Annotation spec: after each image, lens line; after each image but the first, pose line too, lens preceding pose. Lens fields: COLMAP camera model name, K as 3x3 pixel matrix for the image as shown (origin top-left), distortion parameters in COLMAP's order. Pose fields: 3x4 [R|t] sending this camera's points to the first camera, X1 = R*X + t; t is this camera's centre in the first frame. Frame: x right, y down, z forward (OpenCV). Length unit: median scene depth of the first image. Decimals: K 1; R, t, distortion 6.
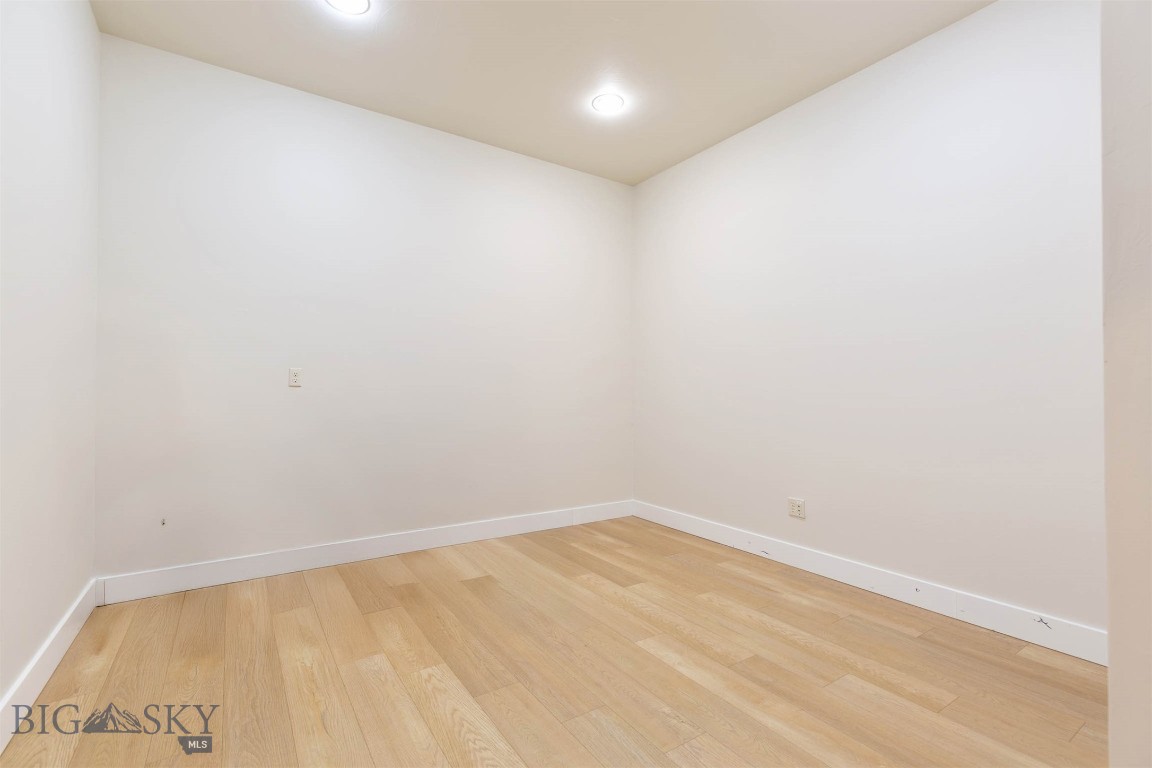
lens RADIAL K [[514.9, 0, 574.0], [0, 514.9, 398.2], [0, 0, 1]] dist [0.000707, 0.000021]
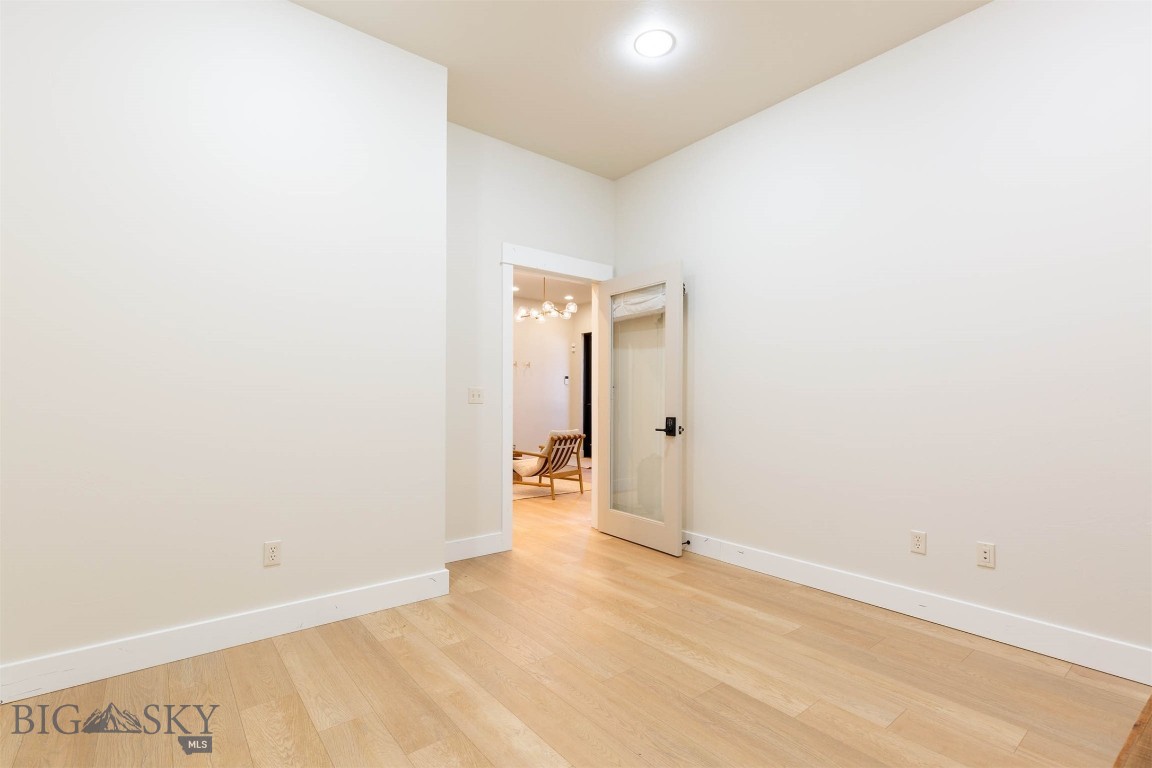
lens RADIAL K [[514.9, 0, 574.0], [0, 514.9, 398.2], [0, 0, 1]] dist [0.000707, 0.000021]
pose [[-0.996283, -0.007739, -0.085789, 0.200967], [-0.008597, 0.999917, 0.009639, -0.021577], [0.085707, 0.010341, -0.996267, 1.919139]]
